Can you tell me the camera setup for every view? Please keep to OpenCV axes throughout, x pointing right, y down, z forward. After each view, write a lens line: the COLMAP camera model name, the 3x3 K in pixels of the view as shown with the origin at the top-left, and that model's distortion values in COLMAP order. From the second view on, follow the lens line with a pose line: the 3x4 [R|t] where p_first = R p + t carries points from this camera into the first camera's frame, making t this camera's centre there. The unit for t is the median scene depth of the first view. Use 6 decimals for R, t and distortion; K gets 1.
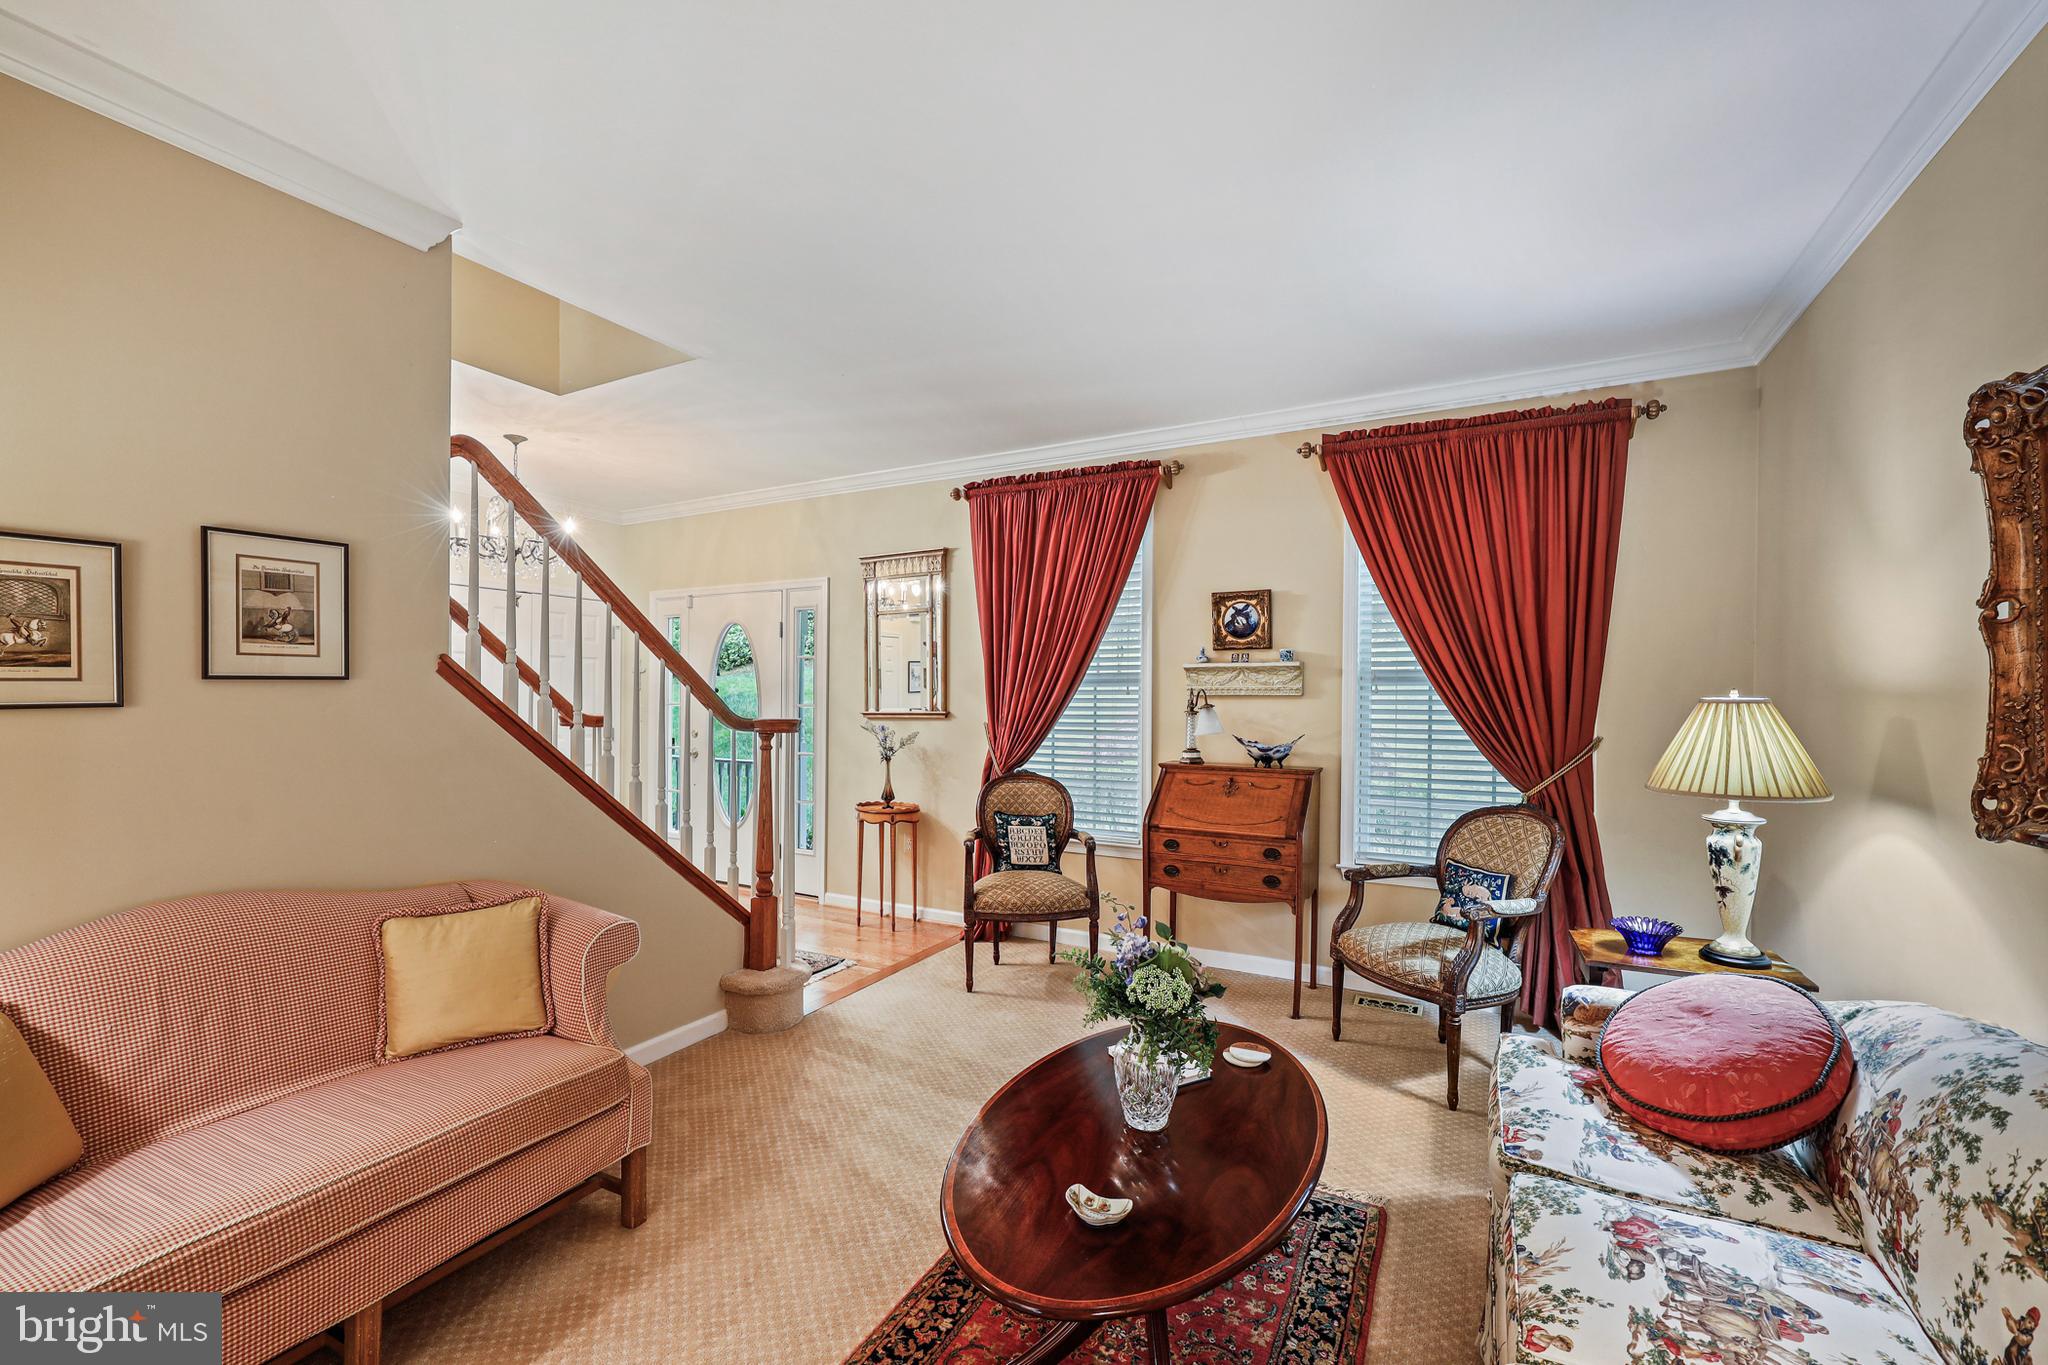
lens RADIAL K [[830.9, 0, 1033.5], [0, 830.9, 691.4], [0, 0, 1]] dist [-0.001432, -0.000678]
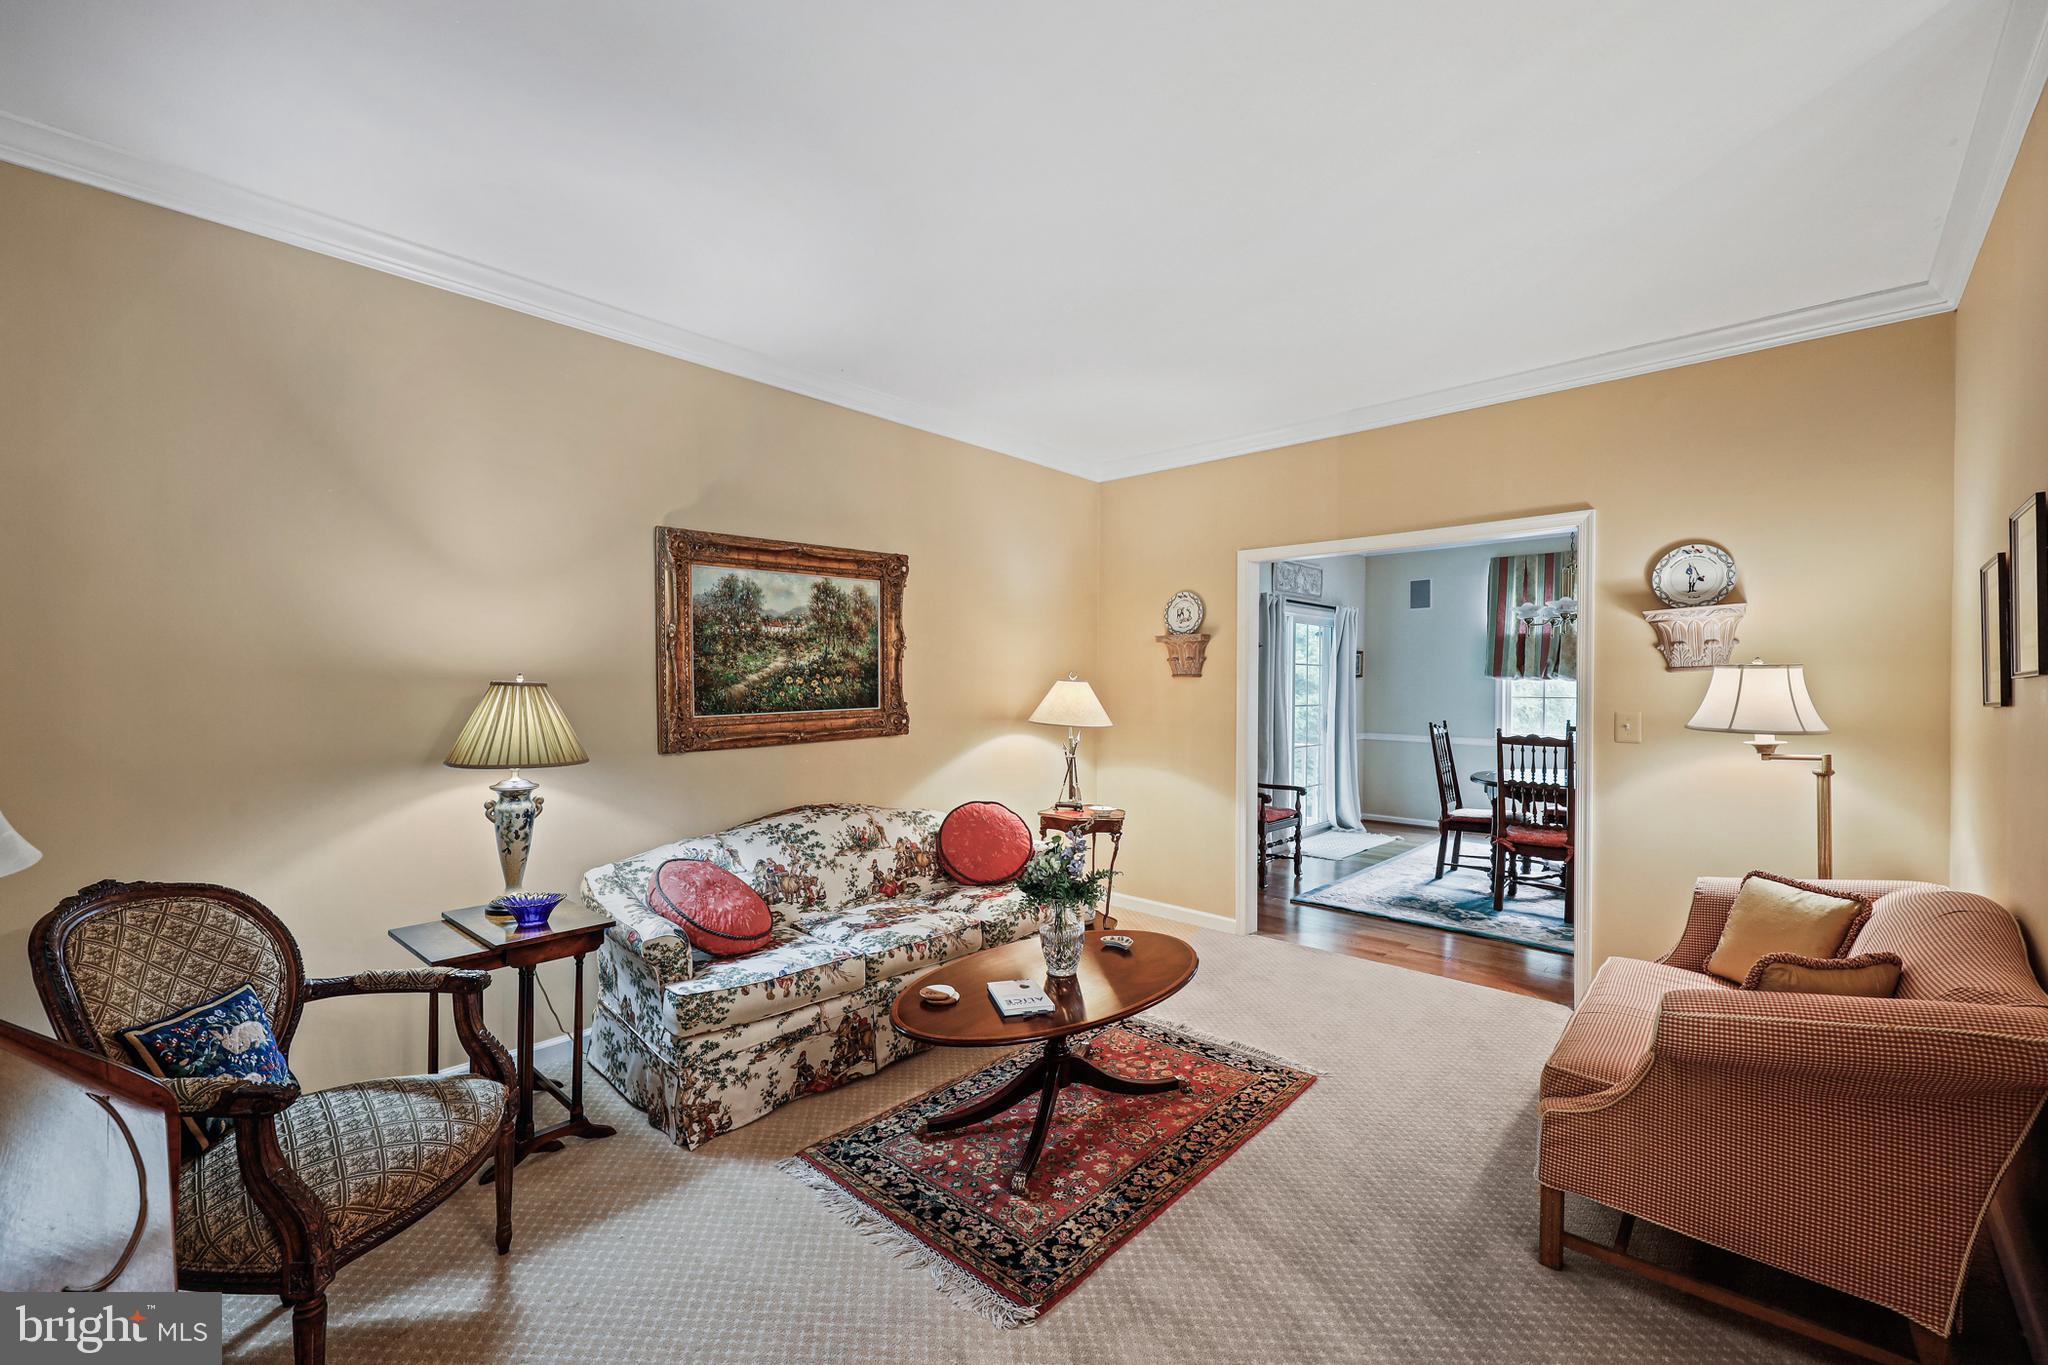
lens RADIAL K [[830.9, 0, 1024.9], [0, 830.9, 683.3], [0, 0, 1]] dist [-0.001432, -0.000678]
pose [[-0.966336, -0.011383, 0.257032, -0.173401], [-0.014753, 0.999829, -0.011184, 0.016521], [-0.256861, -0.014599, -0.966338, 2.432412]]
